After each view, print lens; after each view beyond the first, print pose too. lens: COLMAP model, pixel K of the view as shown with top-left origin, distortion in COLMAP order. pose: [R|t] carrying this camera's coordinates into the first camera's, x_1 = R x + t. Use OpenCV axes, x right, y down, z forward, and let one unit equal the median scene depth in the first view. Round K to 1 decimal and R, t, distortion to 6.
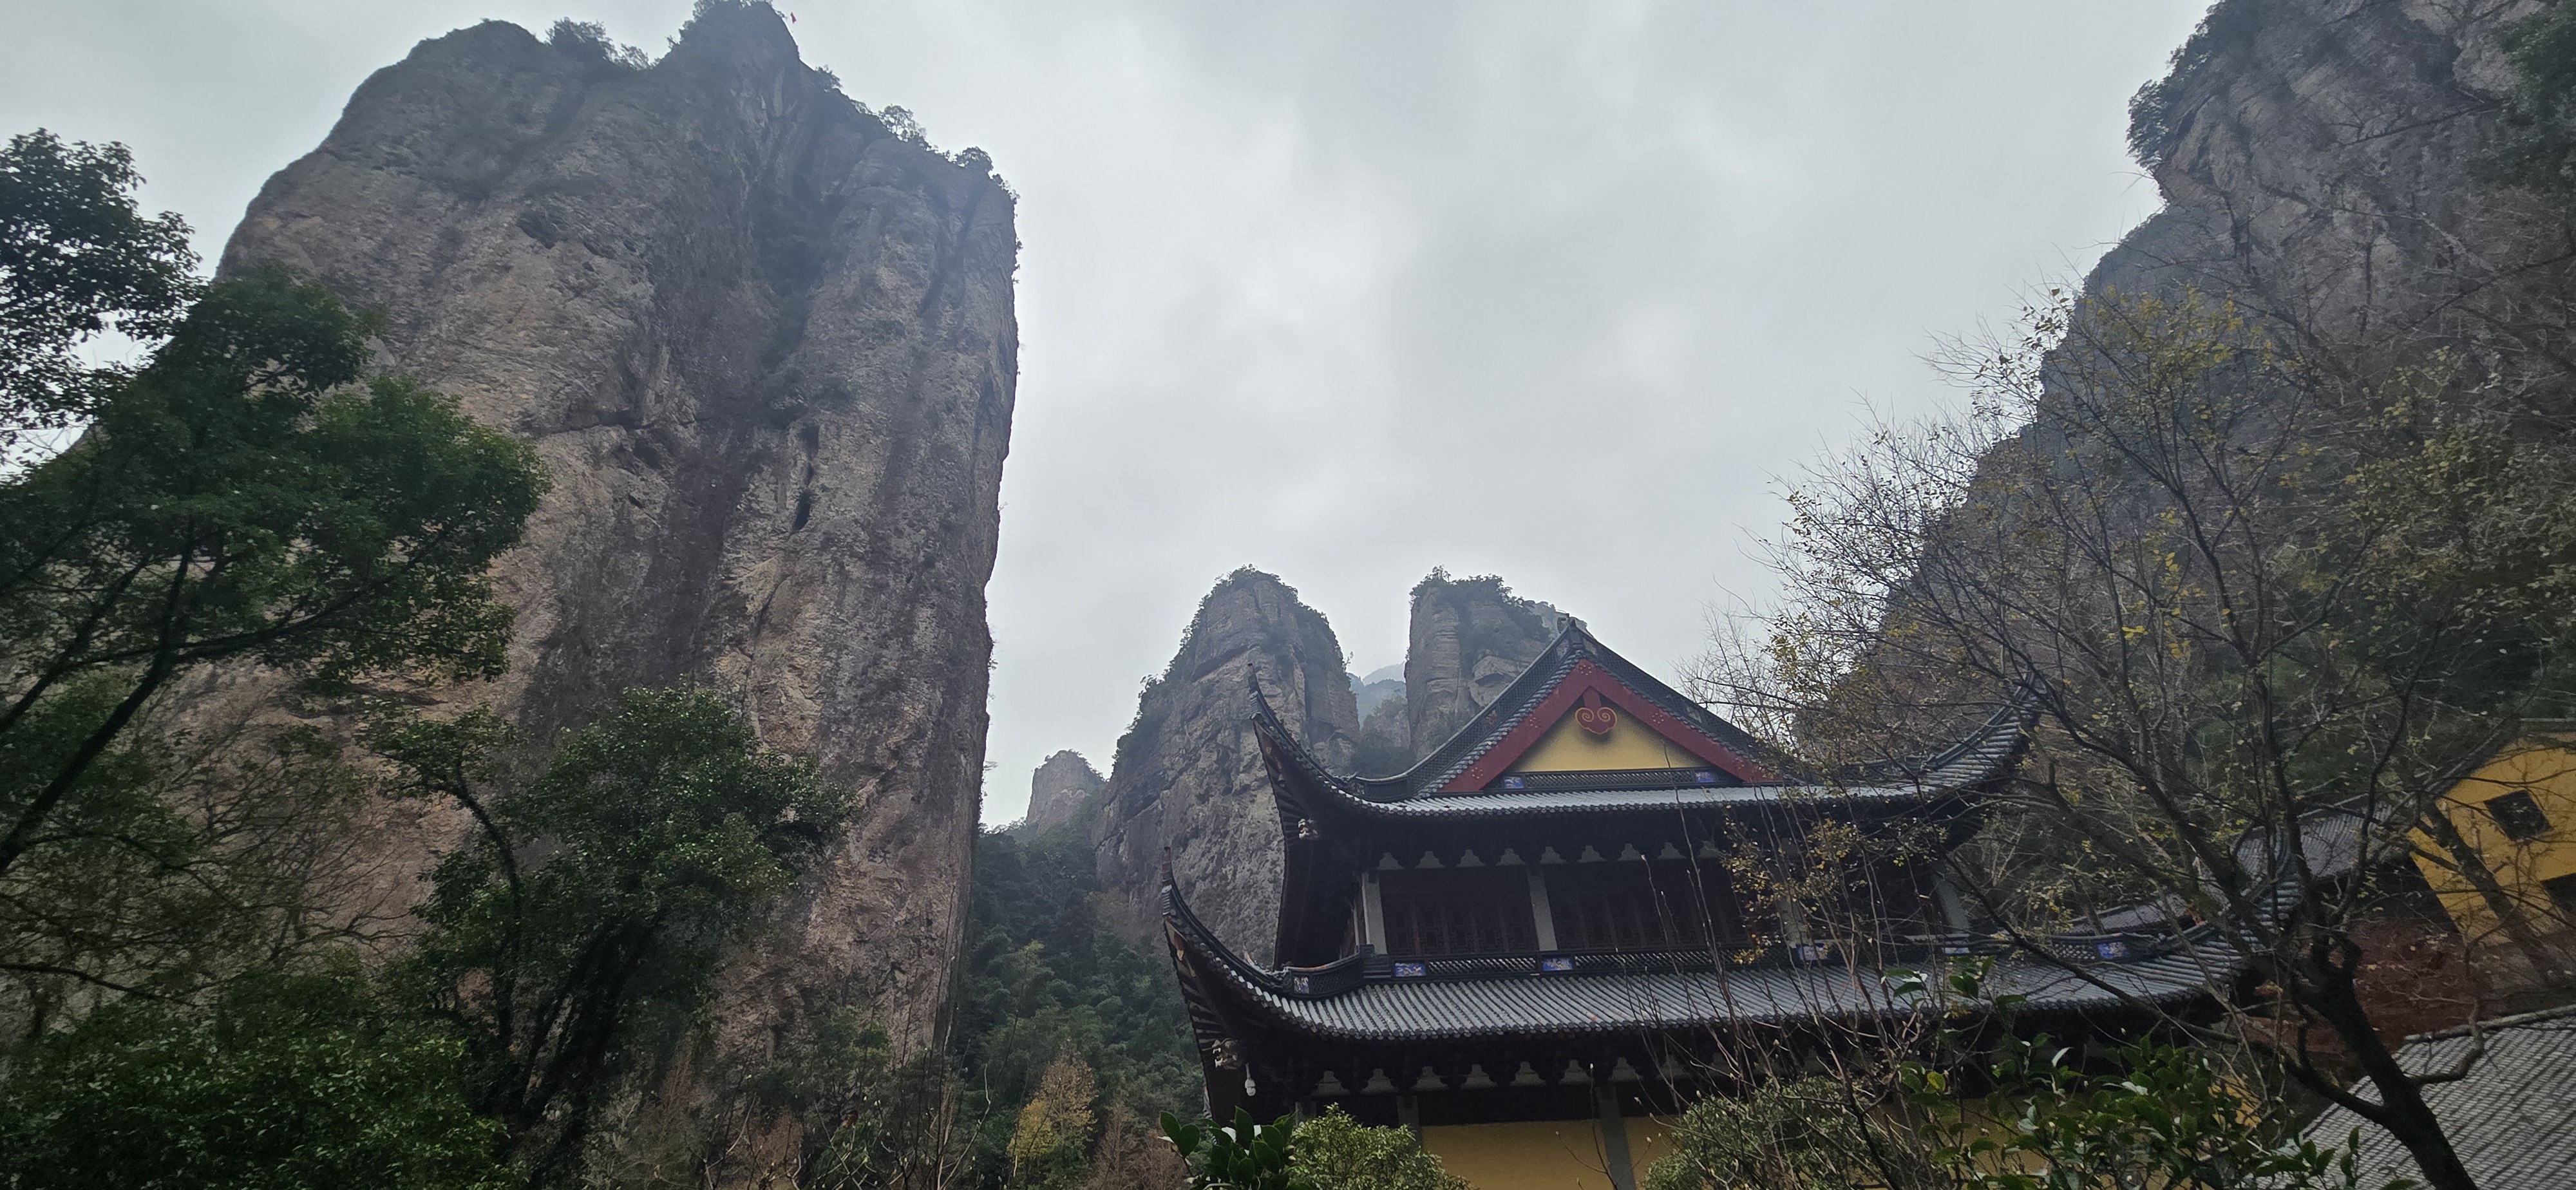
lens RADIAL K [[914.9, 0, 1249.9], [0, 914.9, 656.9], [0, 0, 1]] dist [-0.006641, -0.000048]
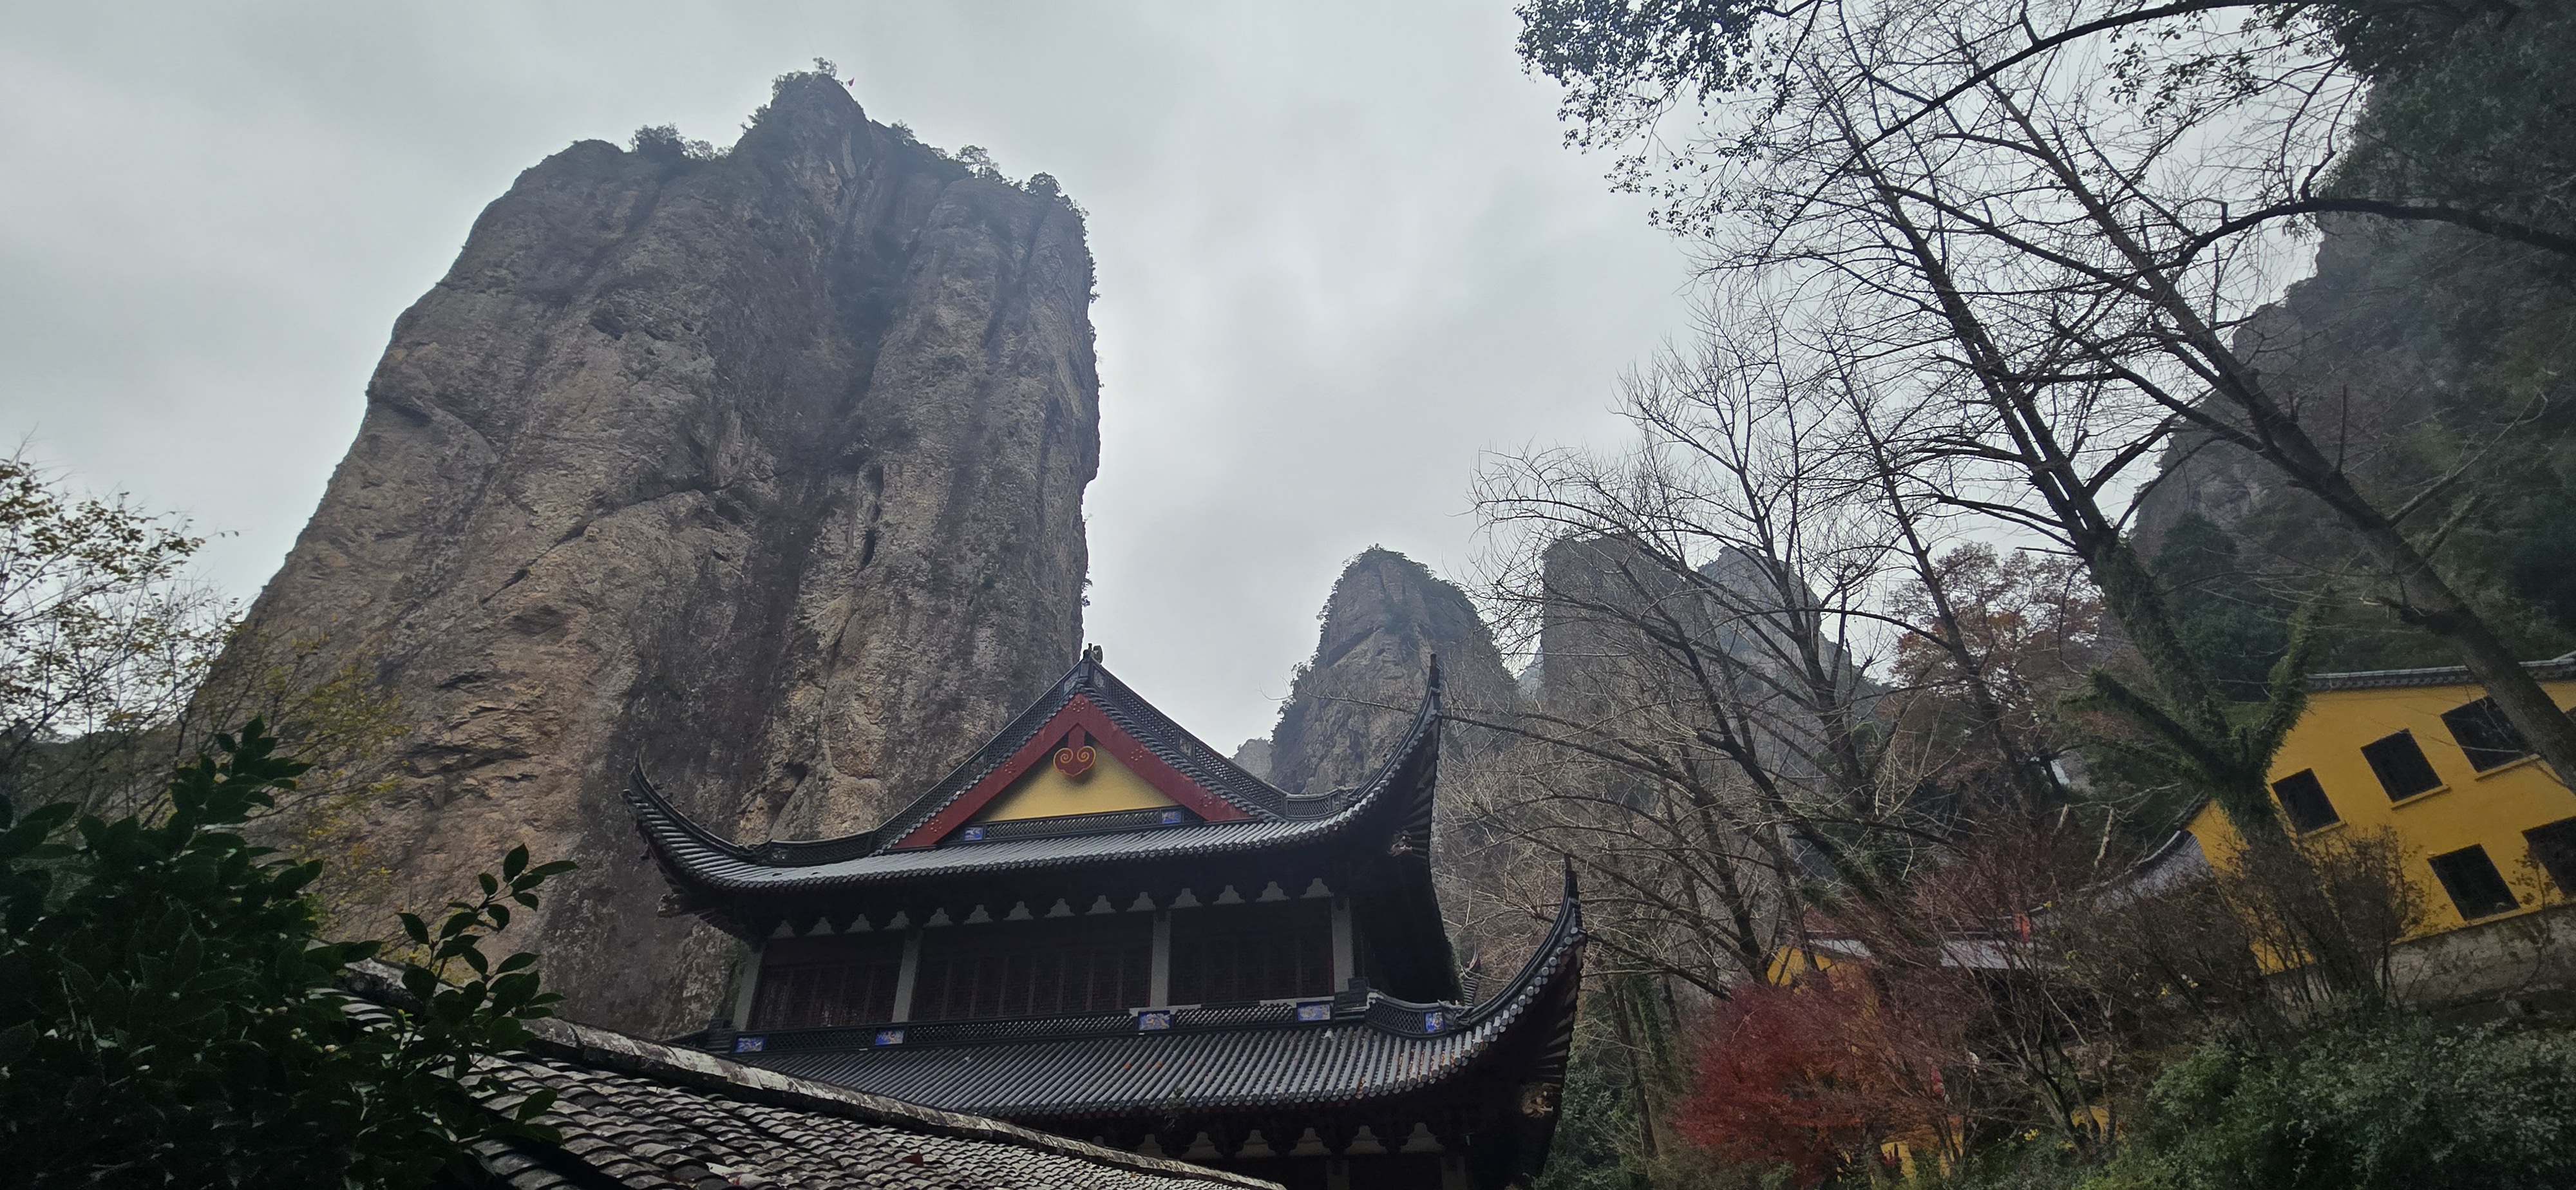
lens RADIAL K [[914.9, 0, 1249.9], [0, 914.9, 656.9], [0, 0, 1]] dist [-0.006641, -0.000048]
pose [[0.980928, -0.081233, -0.176582, 0.130166], [0.084251, 0.996398, 0.009652, -0.005343], [0.175162, -0.024345, 0.984239, 0.020414]]
